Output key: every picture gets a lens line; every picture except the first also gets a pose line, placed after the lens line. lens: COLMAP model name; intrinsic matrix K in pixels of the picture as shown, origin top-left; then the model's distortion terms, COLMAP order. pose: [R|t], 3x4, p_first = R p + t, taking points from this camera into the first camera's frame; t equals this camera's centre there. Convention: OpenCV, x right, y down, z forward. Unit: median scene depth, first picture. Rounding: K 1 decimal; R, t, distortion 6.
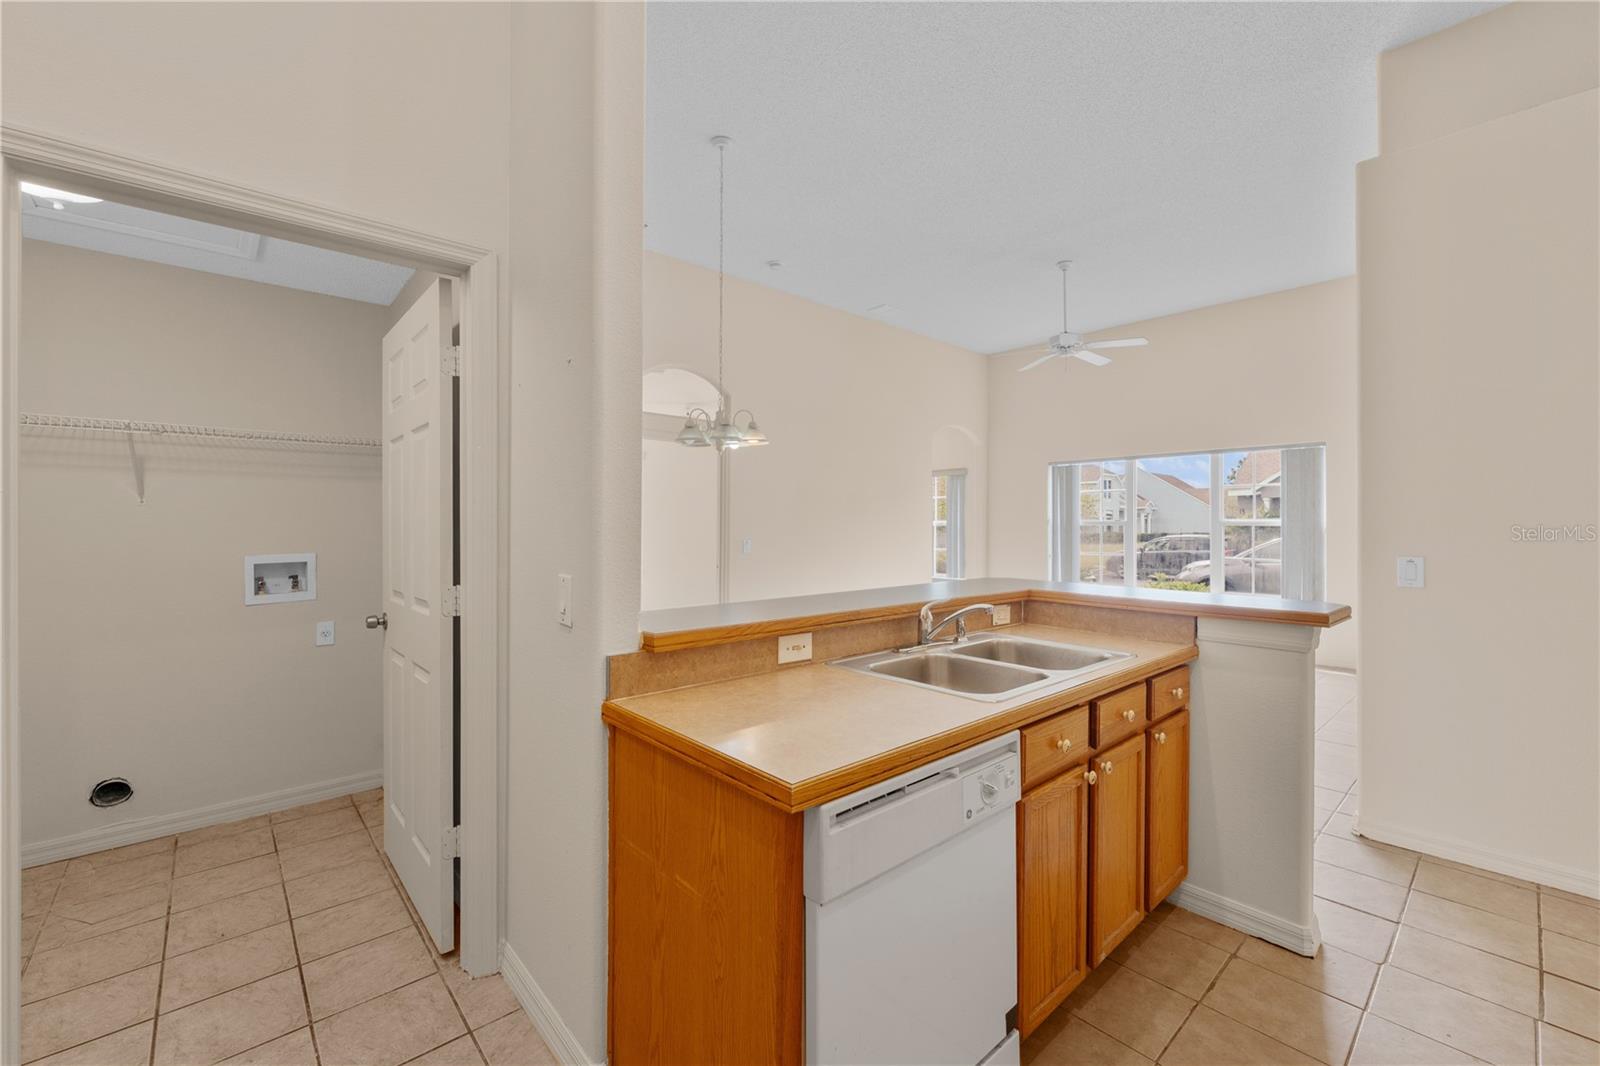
lens RADIAL K [[652.0, 0, 786.9], [0, 652.0, 521.2], [0, 0, 1]] dist [0.001036, -0.000019]
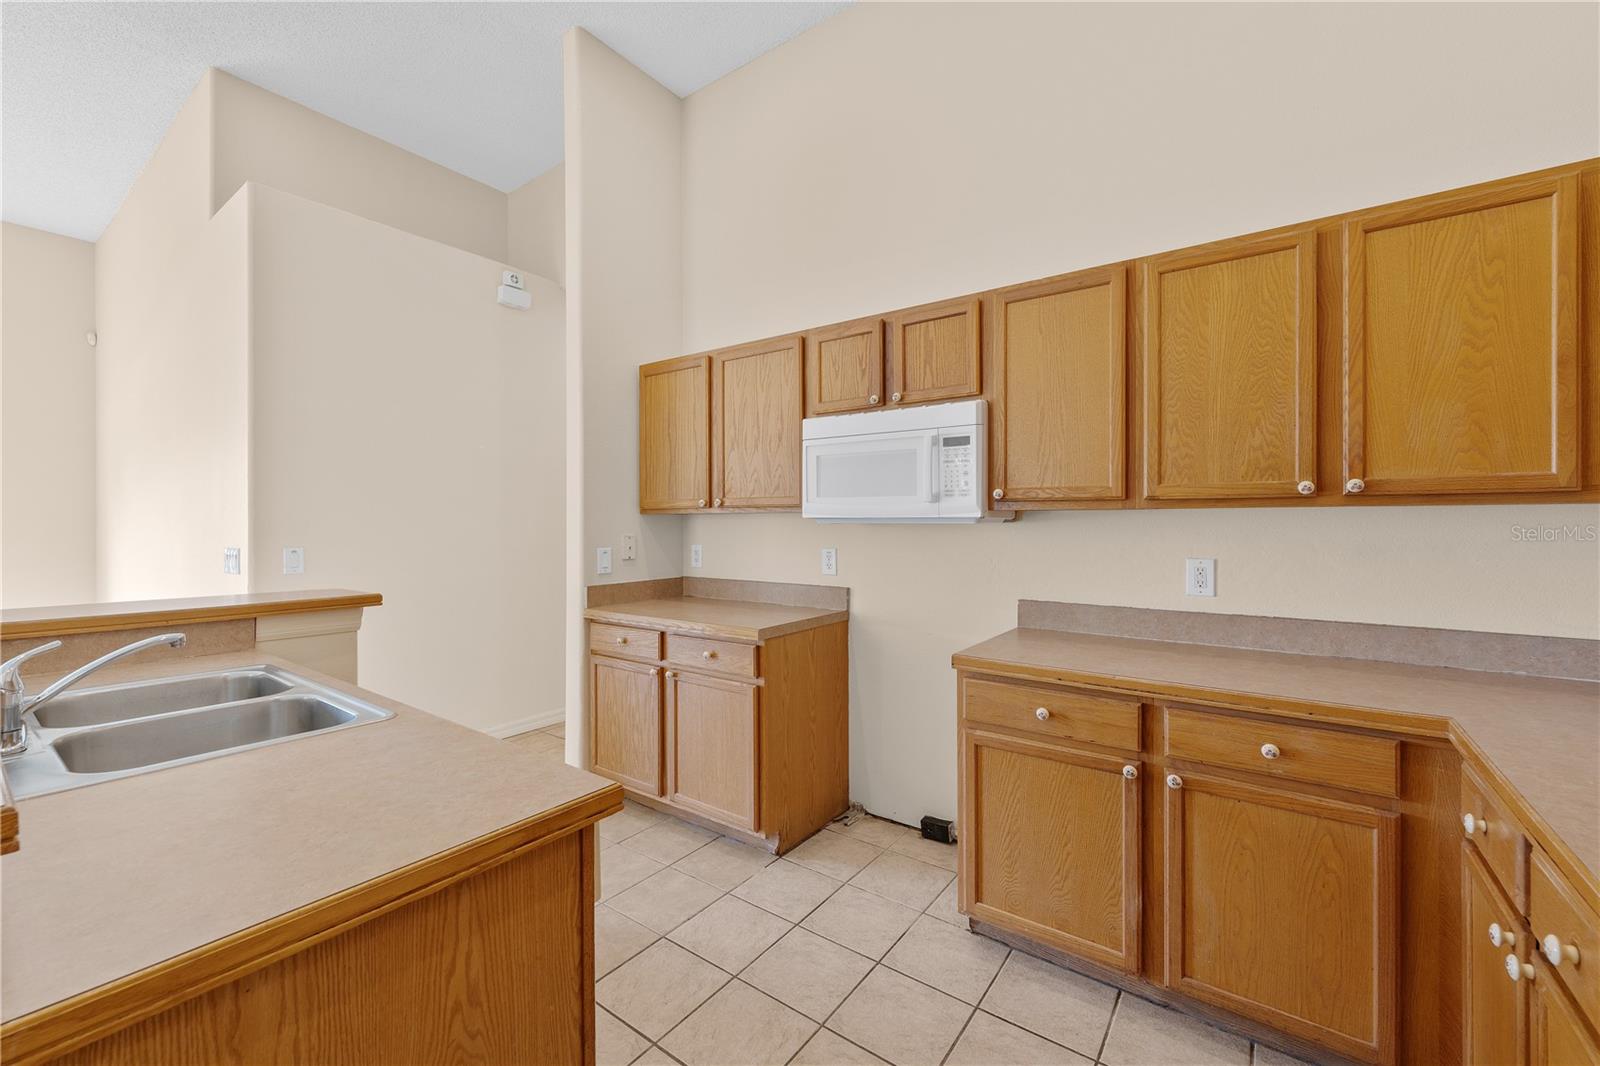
lens RADIAL K [[658.8, 0, 805.8], [0, 658.8, 531.4], [0, 0, 1]] dist [-0.002097, -0.000252]
pose [[-0.225115, -0.015997, 0.974201, -0.159433], [-0.004814, 0.999871, 0.015306, 0.001138], [-0.974320, -0.001244, -0.225163, 0.148098]]
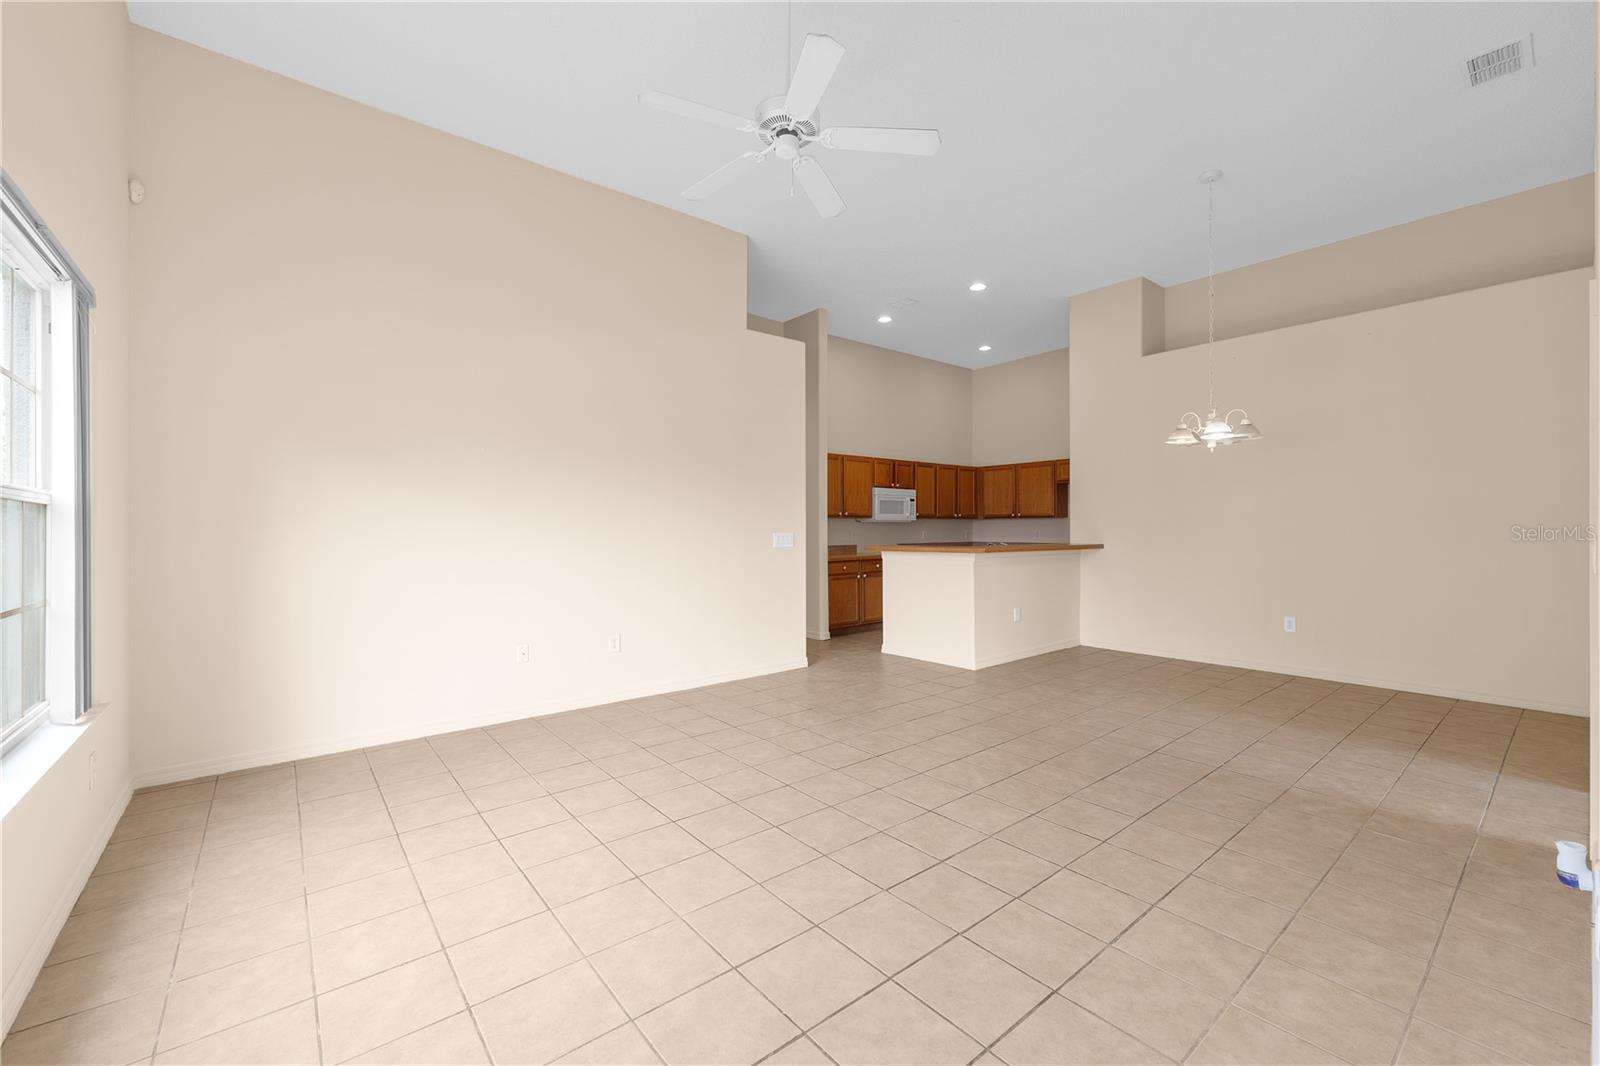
lens RADIAL K [[643.9, 0, 793.4], [0, 643.9, 517.3], [0, 0, 1]] dist [-0.000905, -0.000208]
pose [[-0.999155, 0.004078, 0.040904, 0.348616], [0.003099, 0.999708, -0.023977, 0.022424], [-0.040990, -0.023830, -0.998875, 1.275859]]
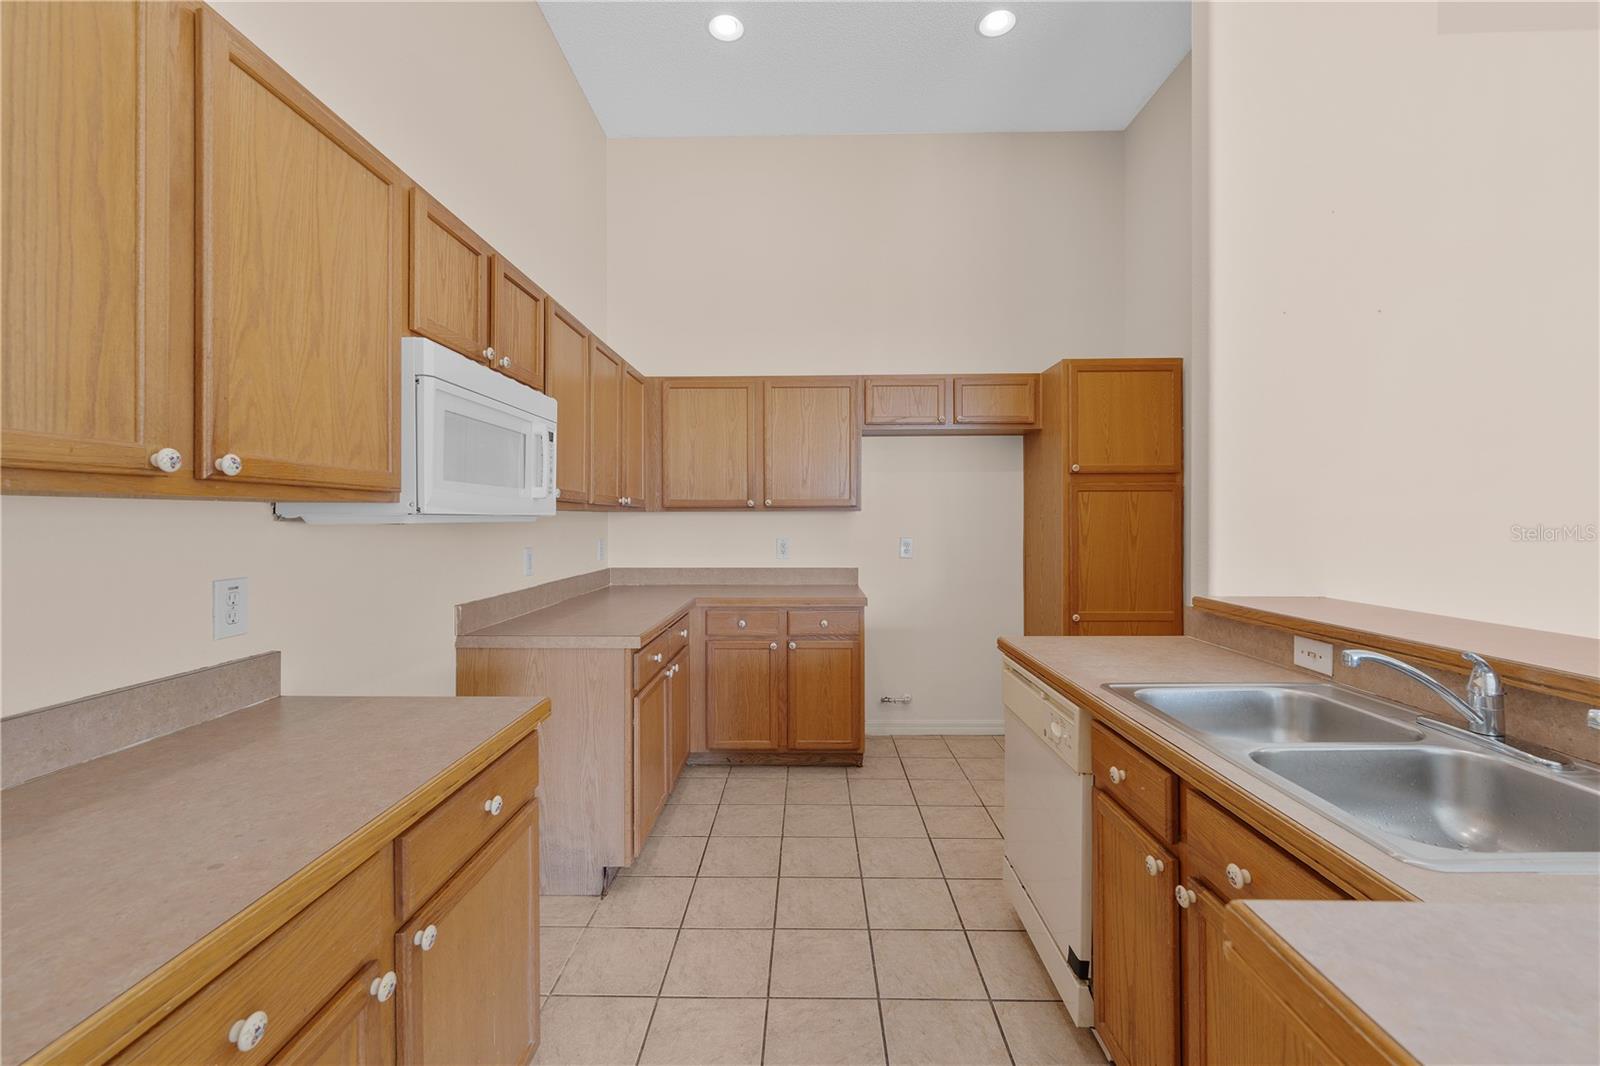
lens RADIAL K [[643.9, 0, 793.4], [0, 643.9, 517.3], [0, 0, 1]] dist [-0.000905, -0.000208]
pose [[-0.679062, -0.000488, -0.734081, 0.321325], [0.005252, 0.999971, -0.005523, 0.002509], [0.734062, -0.007606, -0.679040, 0.305913]]
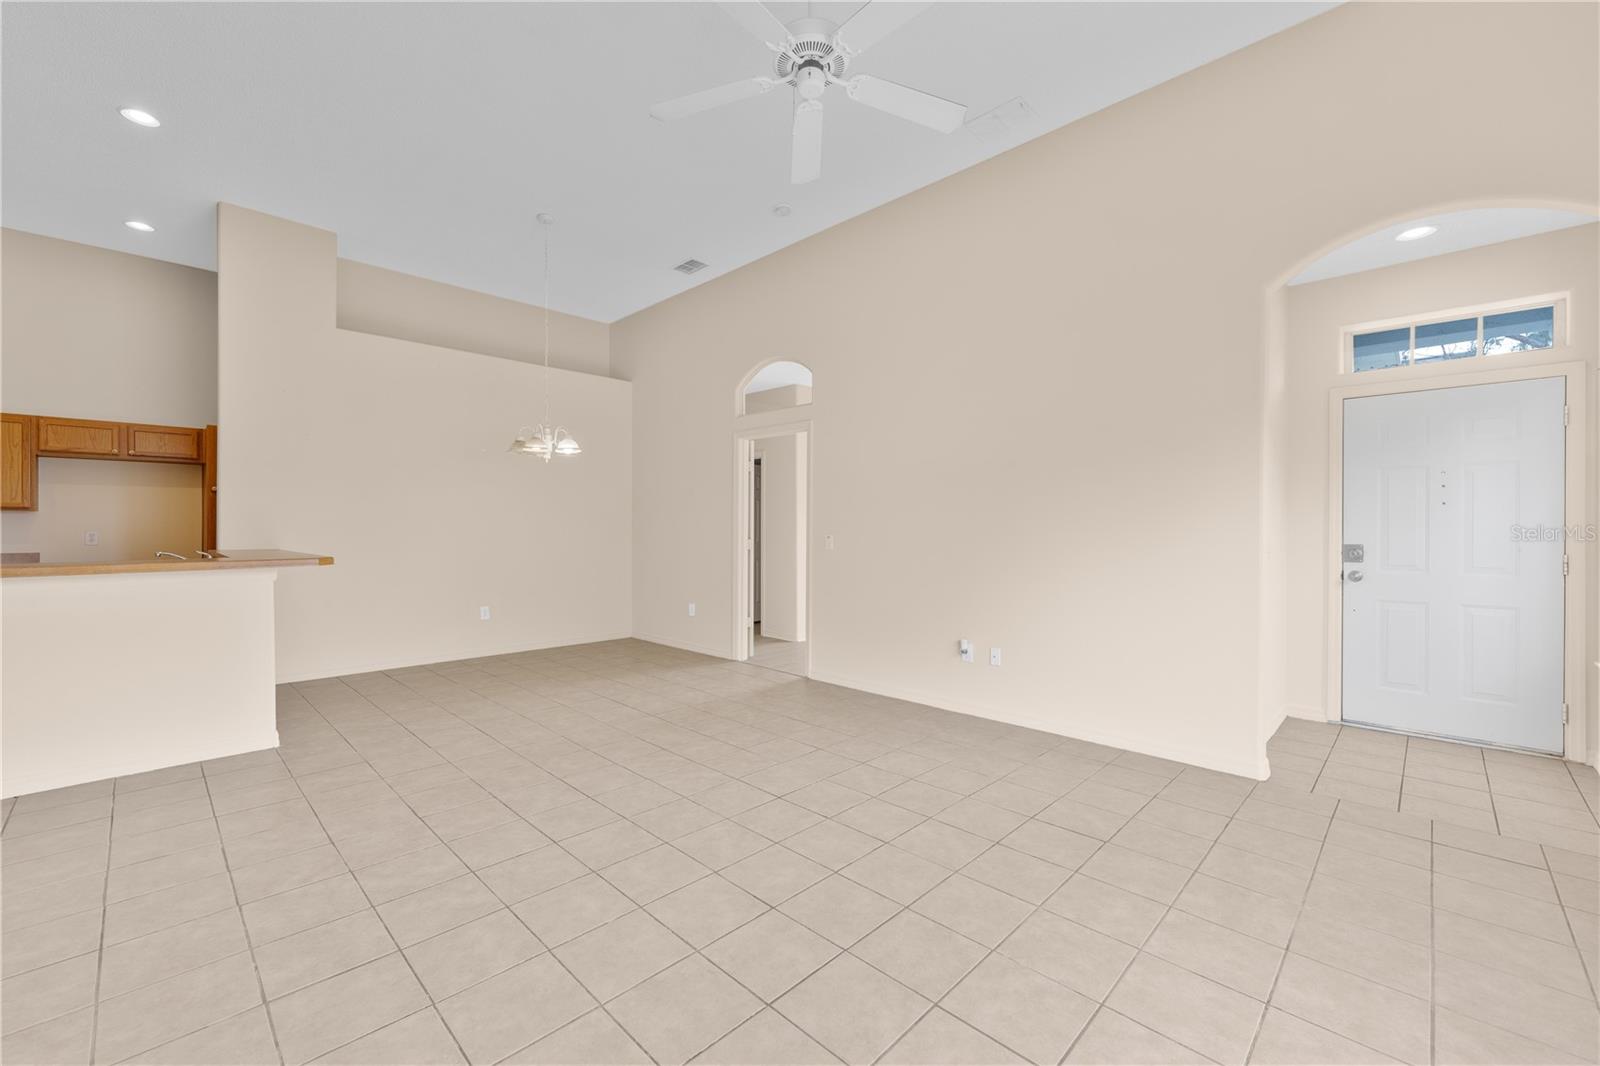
lens RADIAL K [[649.9, 0, 795.4], [0, 649.9, 534.0], [0, 0, 1]] dist [-0.006671, -0.000276]
pose [[0.072657, 0.007229, -0.997331, 0.718596], [0.004979, 0.999959, 0.007611, 0.020271], [0.997345, -0.005519, 0.072618, 0.830301]]
